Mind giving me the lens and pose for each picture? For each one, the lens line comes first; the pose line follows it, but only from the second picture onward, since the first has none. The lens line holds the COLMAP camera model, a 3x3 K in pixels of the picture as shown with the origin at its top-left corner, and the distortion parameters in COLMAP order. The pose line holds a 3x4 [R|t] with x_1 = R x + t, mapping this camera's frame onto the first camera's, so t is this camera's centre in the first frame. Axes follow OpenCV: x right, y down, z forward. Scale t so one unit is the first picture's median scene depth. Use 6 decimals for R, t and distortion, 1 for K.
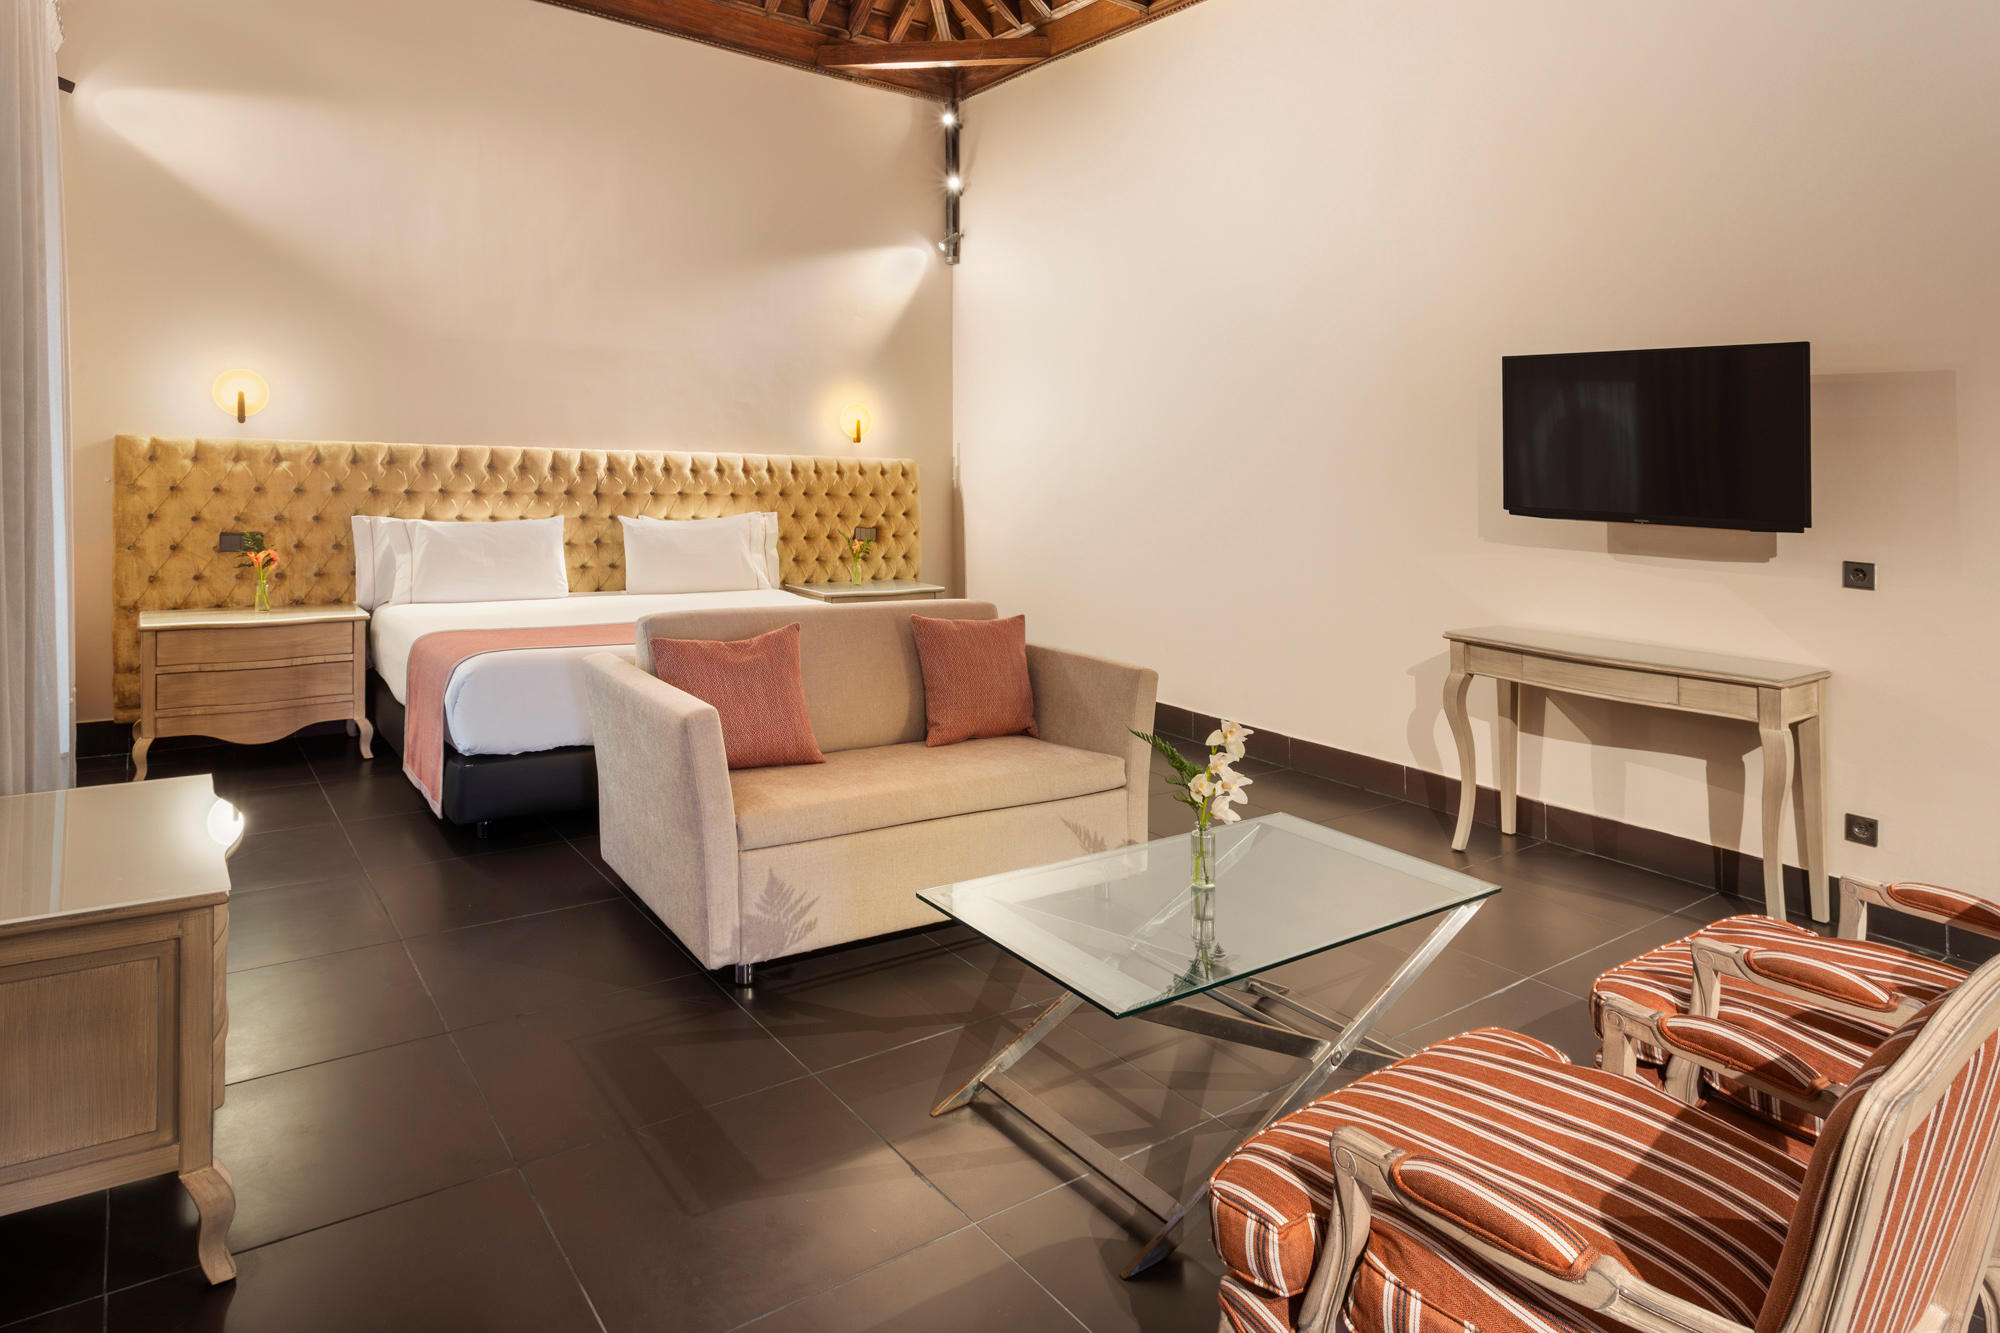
lens RADIAL K [[1161.8, 0, 1000.0], [0, 1161.8, 666.5], [0, 0, 1]] dist [-0.000938, -0.000568]
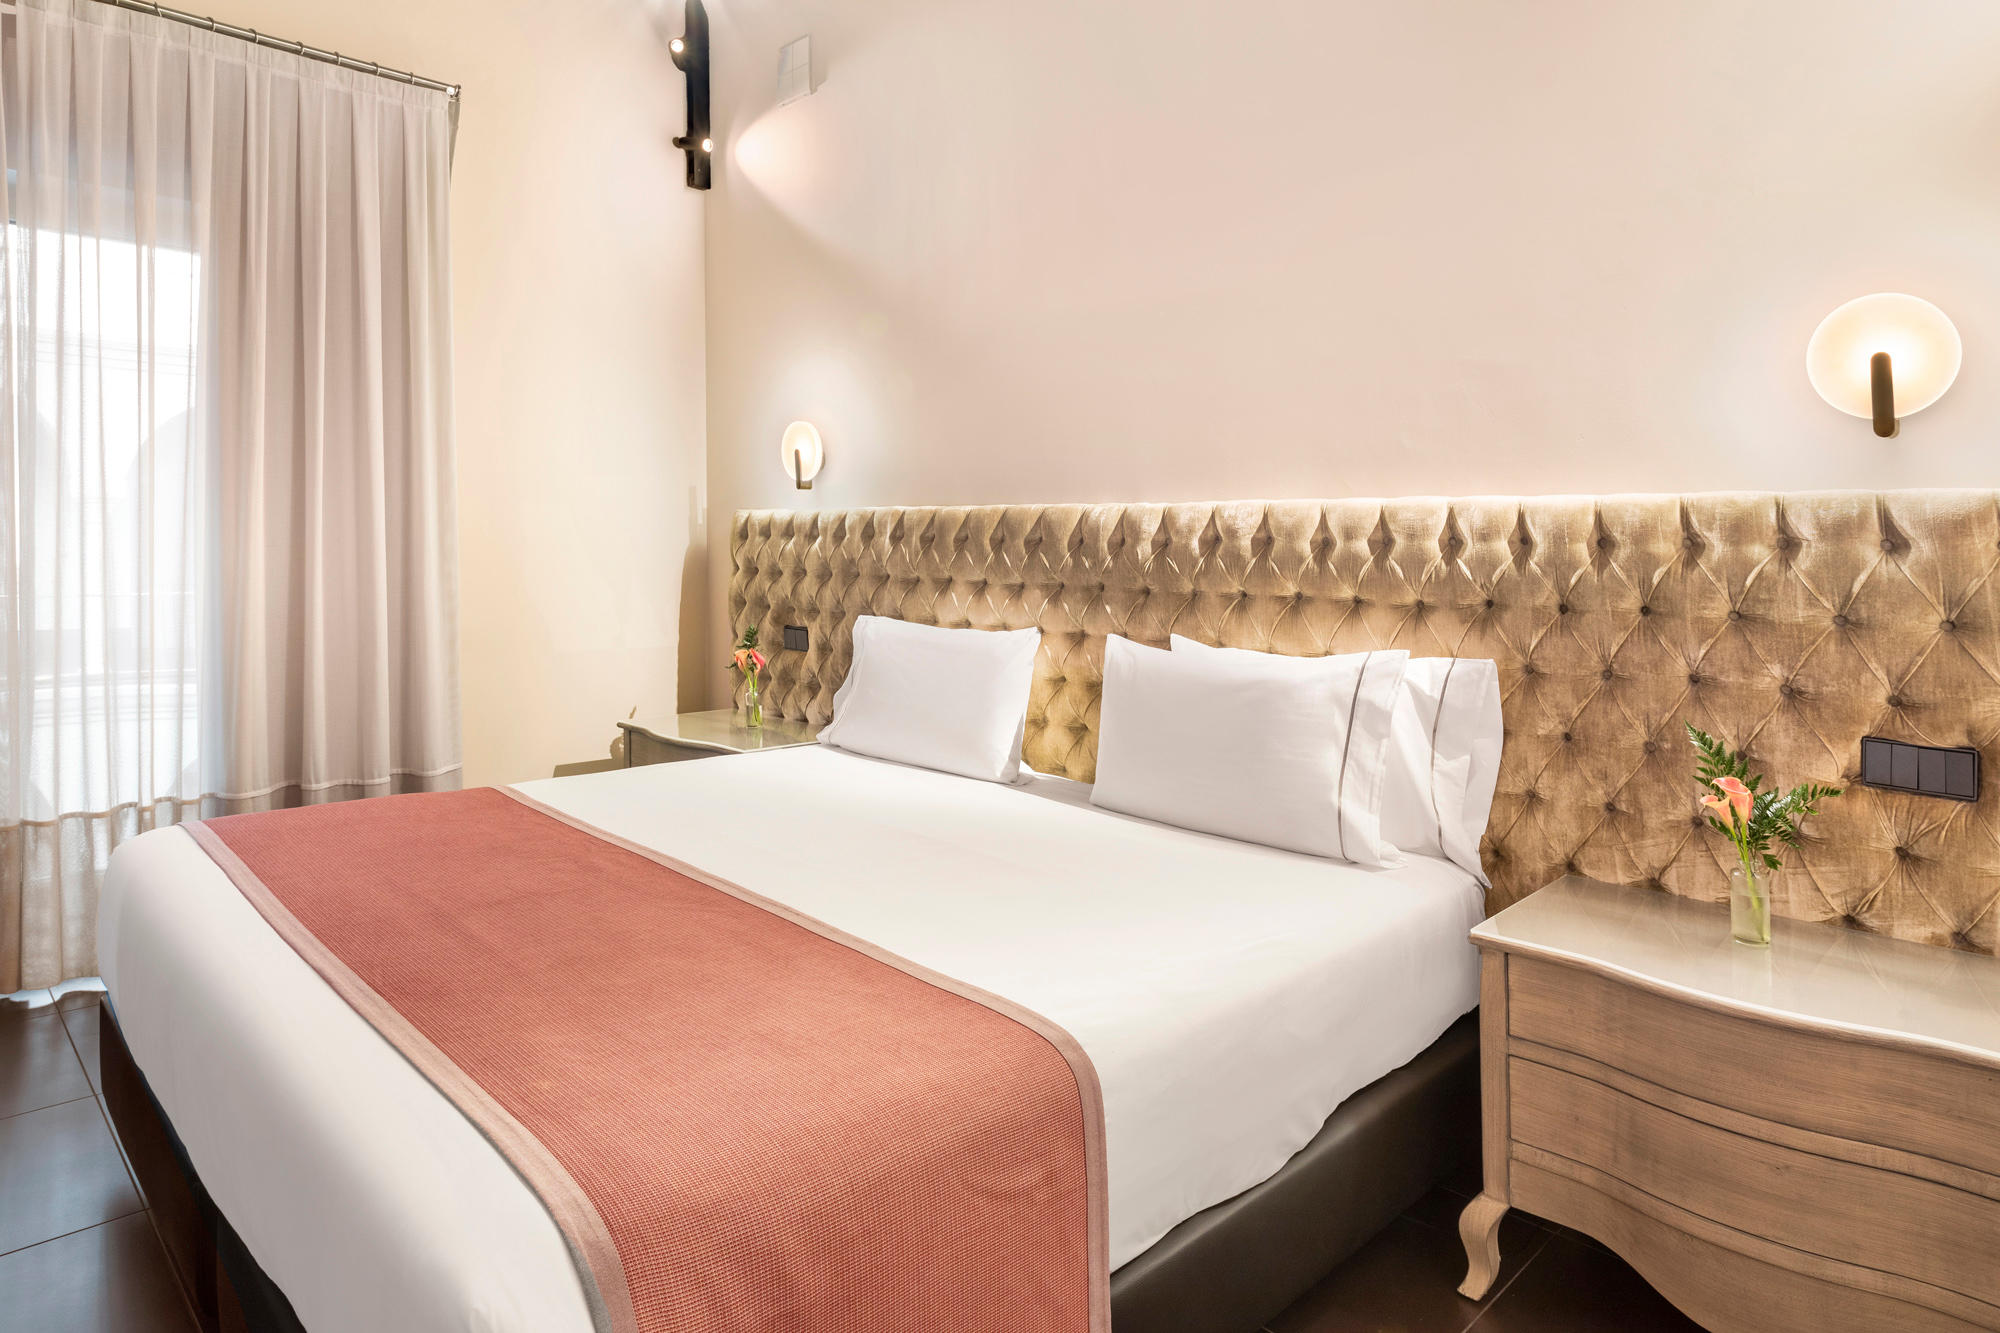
lens RADIAL K [[1161.8, 0, 1000.0], [0, 1161.8, 666.5], [0, 0, 1]] dist [-0.000938, -0.000568]
pose [[0.145874, 0.083771, -0.985750, 0.122995], [-0.170202, 0.983677, 0.058408, -0.123597], [0.974552, 0.159256, 0.157751, 0.789782]]
